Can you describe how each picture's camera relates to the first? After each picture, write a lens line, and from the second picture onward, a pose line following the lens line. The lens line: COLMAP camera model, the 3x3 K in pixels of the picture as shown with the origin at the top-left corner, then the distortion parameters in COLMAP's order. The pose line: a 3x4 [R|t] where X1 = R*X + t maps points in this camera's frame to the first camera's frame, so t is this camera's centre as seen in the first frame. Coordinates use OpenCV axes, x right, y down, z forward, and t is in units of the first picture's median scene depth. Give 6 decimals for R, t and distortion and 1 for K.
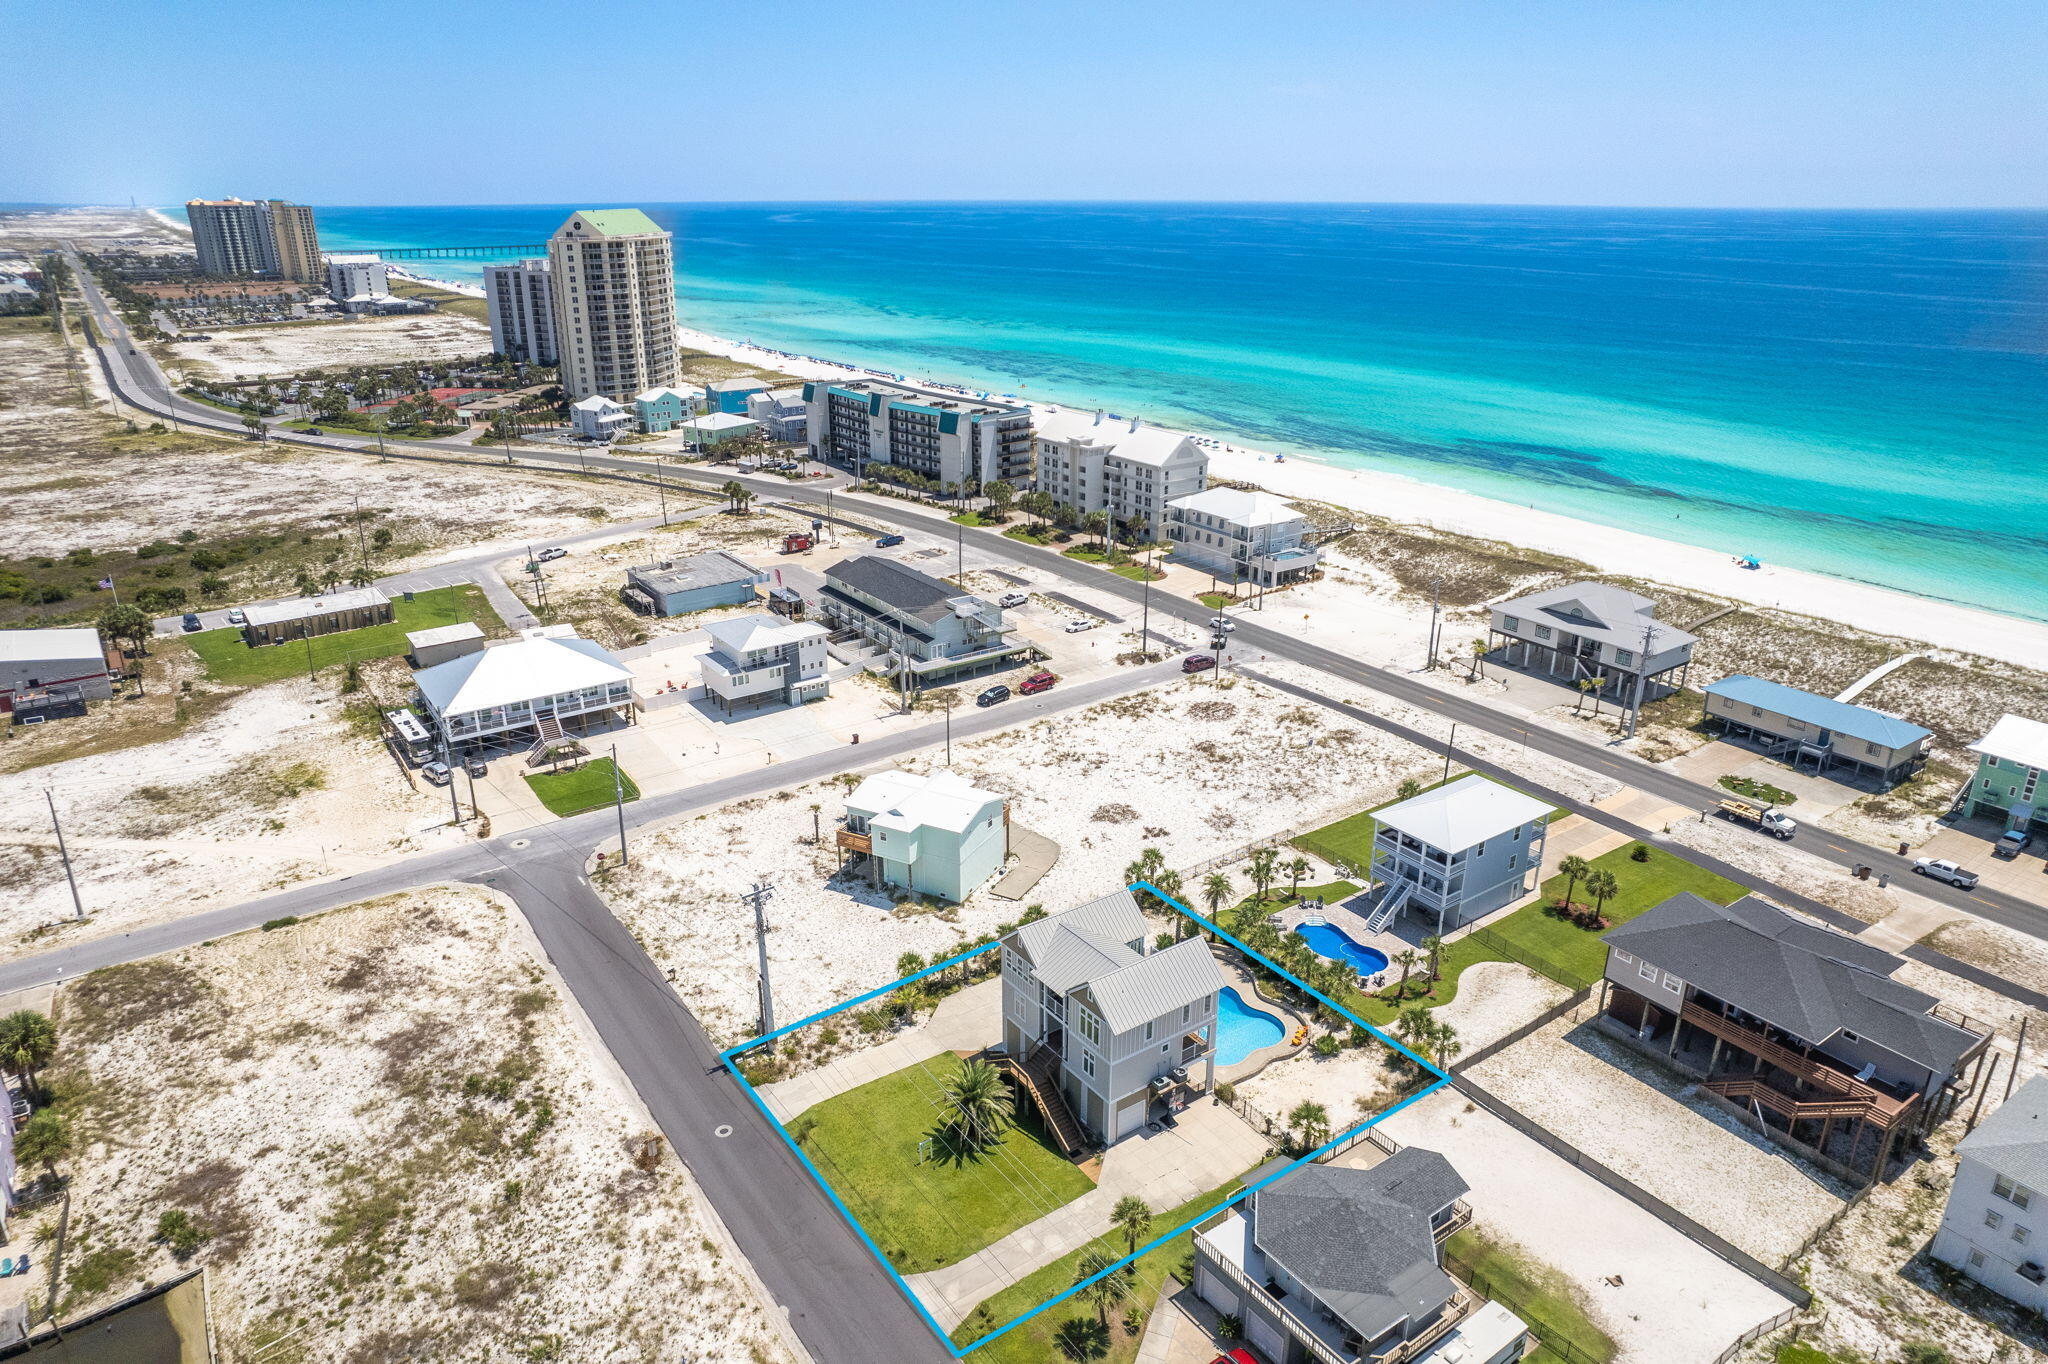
lens RADIAL K [[1307.2, 0, 1027.1], [0, 1307.2, 686.1], [0, 0, 1]] dist [-0.070126, 0.060888]
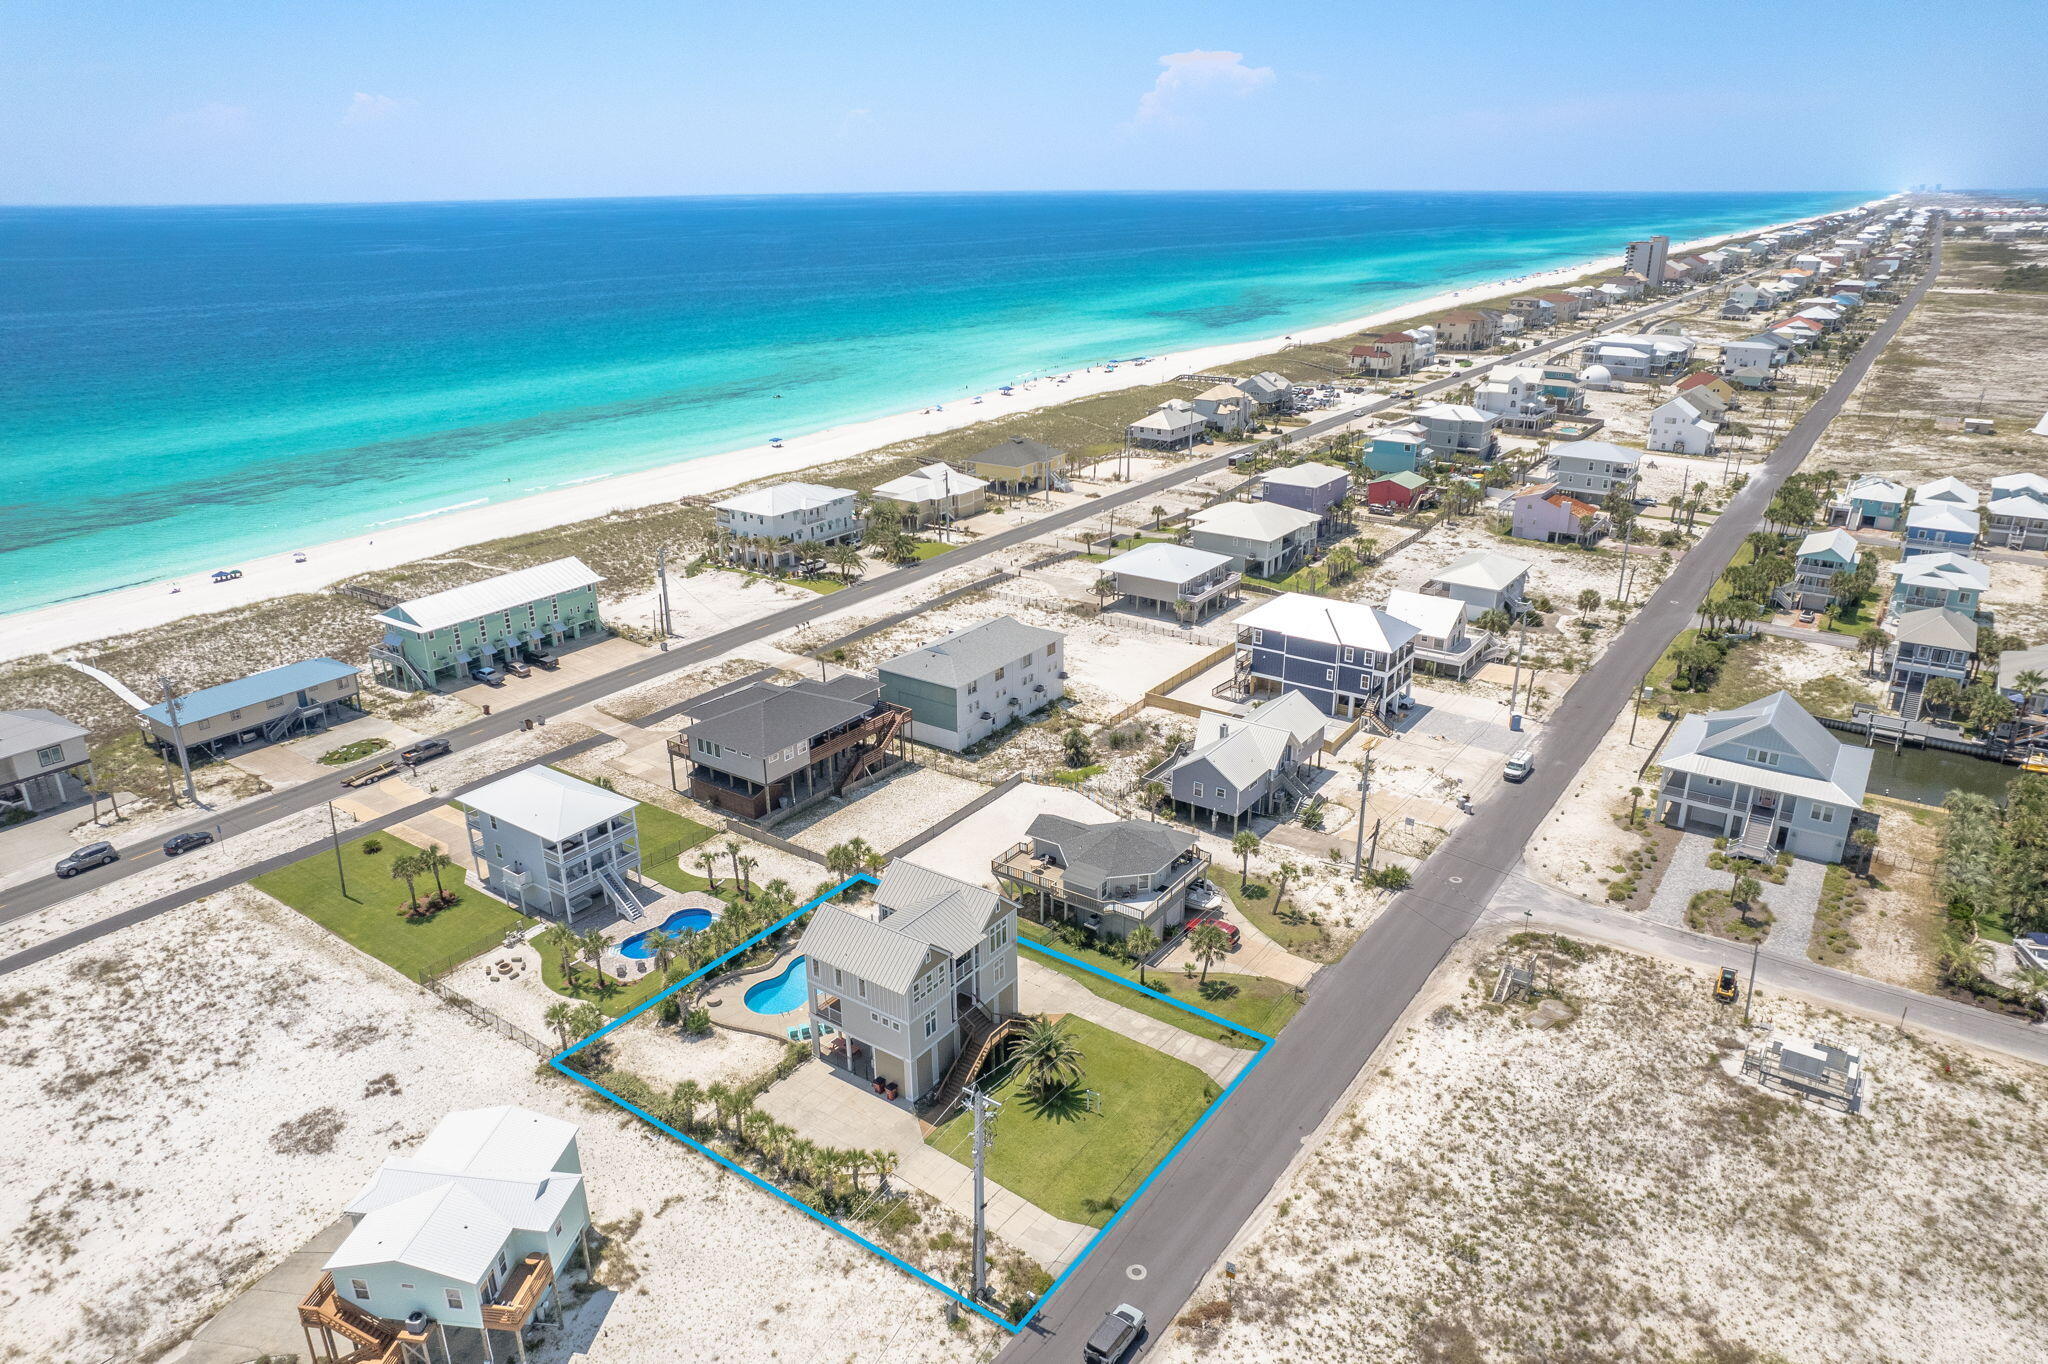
lens RADIAL K [[1328.9, 0, 1028.8], [0, 1328.9, 680.0], [0, 0, 1]] dist [-0.070051, 0.060556]
pose [[-0.341230, -0.329618, 0.880292, -0.473872], [0.340921, 0.829336, 0.442690, -0.219752], [-0.875977, 0.451169, -0.170621, 0.577649]]
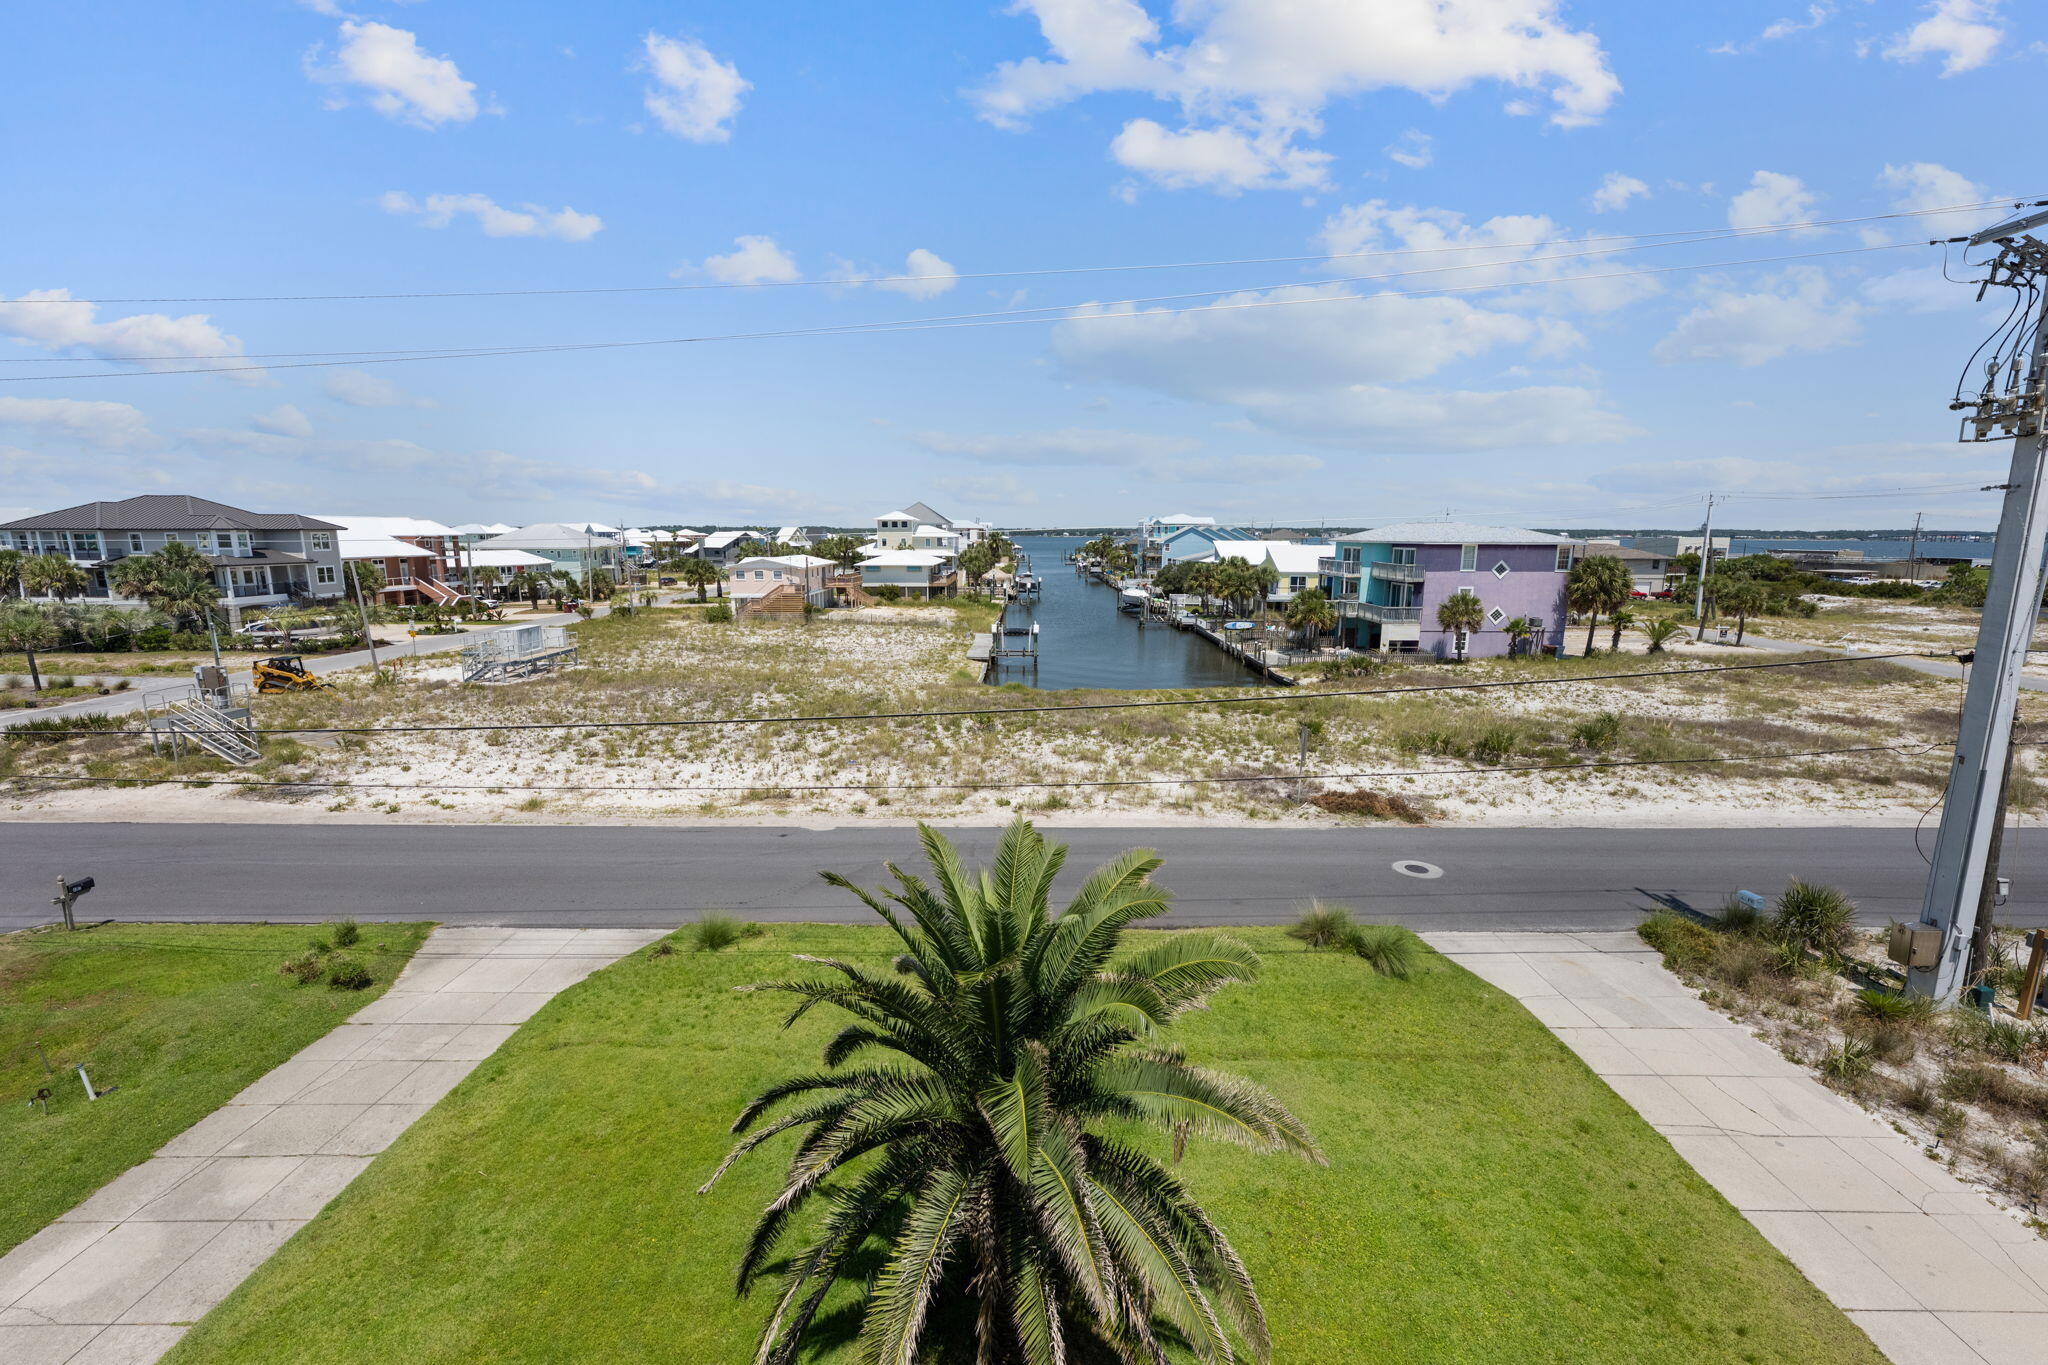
lens RADIAL K [[834.1, 0, 1024.0], [0, 834.1, 682.5], [0, 0, 1]] dist [-0.000203, 0.000020]
pose [[-0.574490, 0.144111, -0.805725, 0.013271], [-0.294592, 0.882007, 0.367802, 0.133256], [0.763660, 0.448659, -0.464250, 0.558756]]
